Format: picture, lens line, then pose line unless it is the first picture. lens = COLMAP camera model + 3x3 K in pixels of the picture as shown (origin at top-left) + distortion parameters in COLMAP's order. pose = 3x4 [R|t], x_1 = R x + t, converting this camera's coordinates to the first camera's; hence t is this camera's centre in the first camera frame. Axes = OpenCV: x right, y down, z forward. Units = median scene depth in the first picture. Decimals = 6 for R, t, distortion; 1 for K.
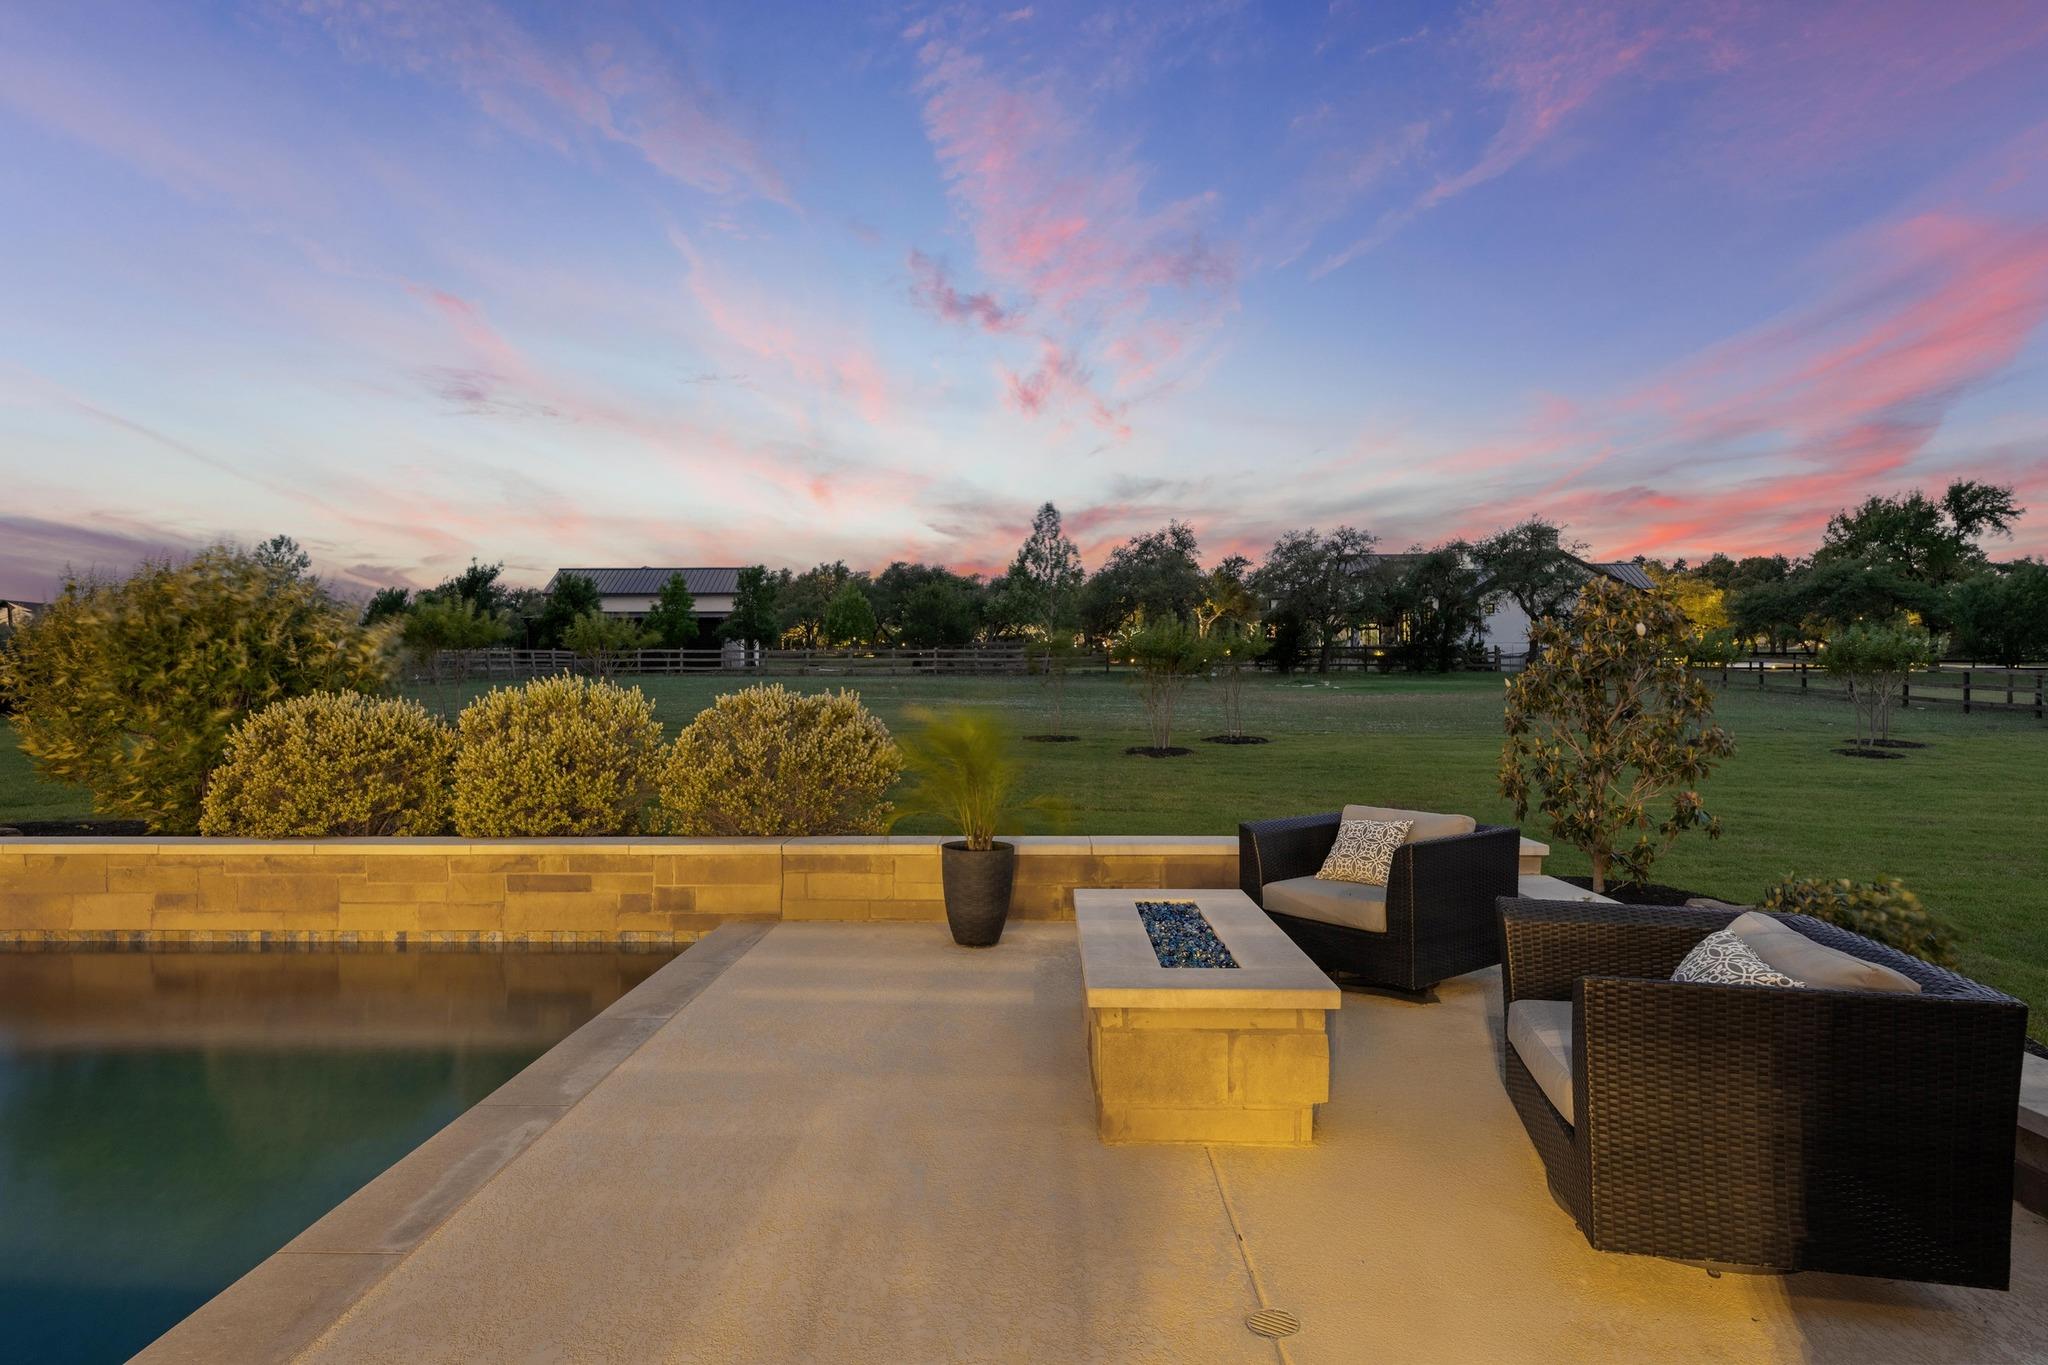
lens RADIAL K [[1096.5, 0, 1024.0], [0, 1096.5, 682.5], [0, 0, 1]] dist [0.001588, -0.000237]
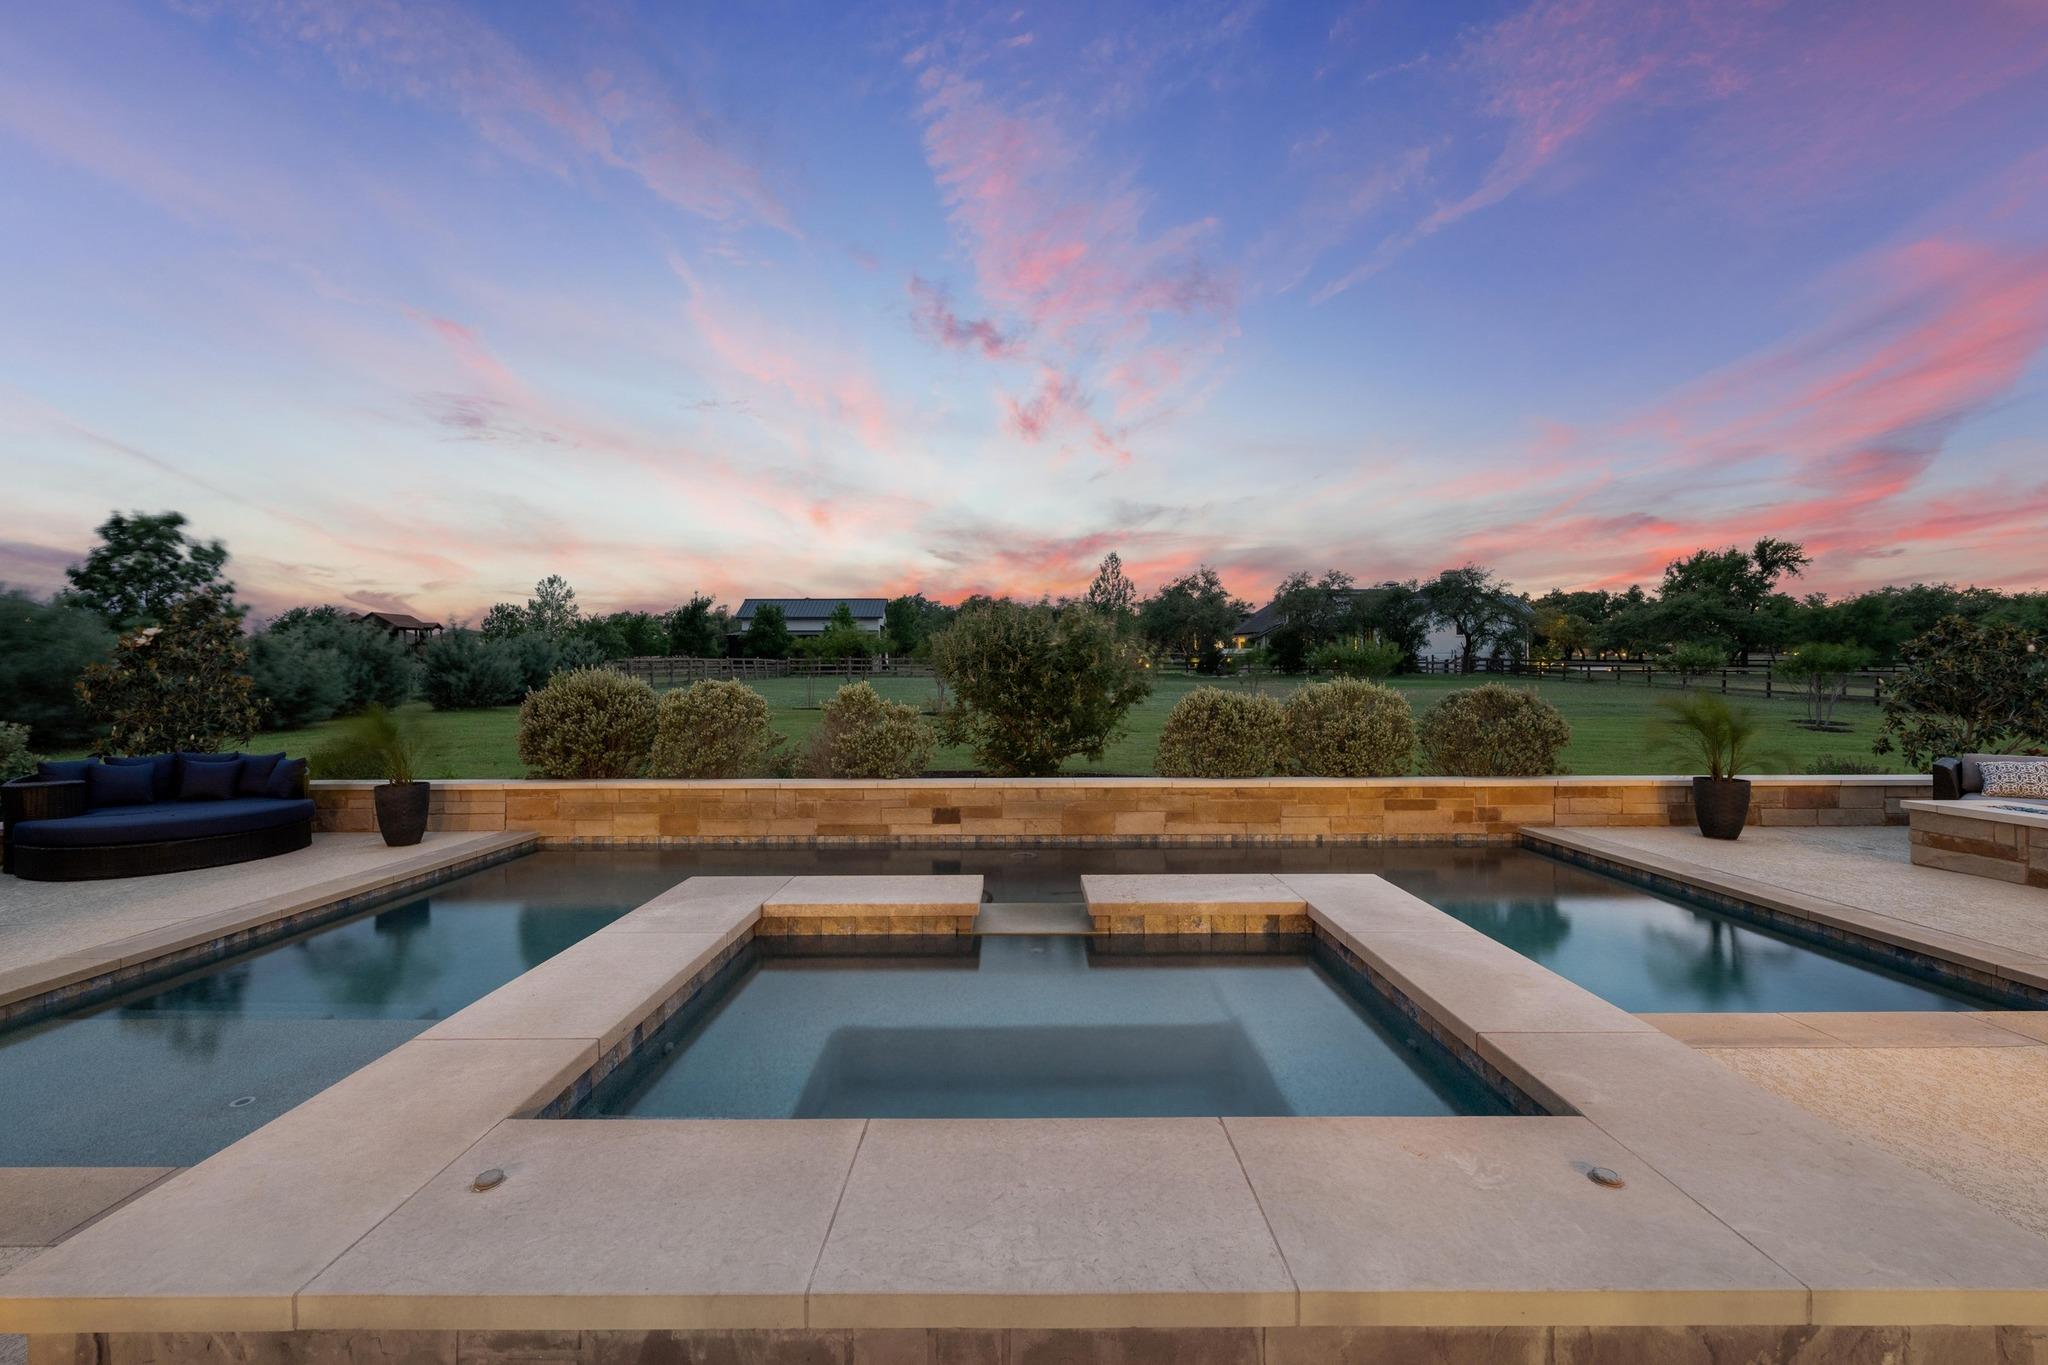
lens RADIAL K [[806.4, 0, 1024.0], [0, 806.4, 682.5], [0, 0, 1]] dist [-0.000369, 0.000107]
pose [[0.999780, -0.001188, 0.020956, -0.122584], [0.001183, 0.999999, 0.000230, 0.000550], [-0.020957, -0.000205, 0.999780, -0.019640]]
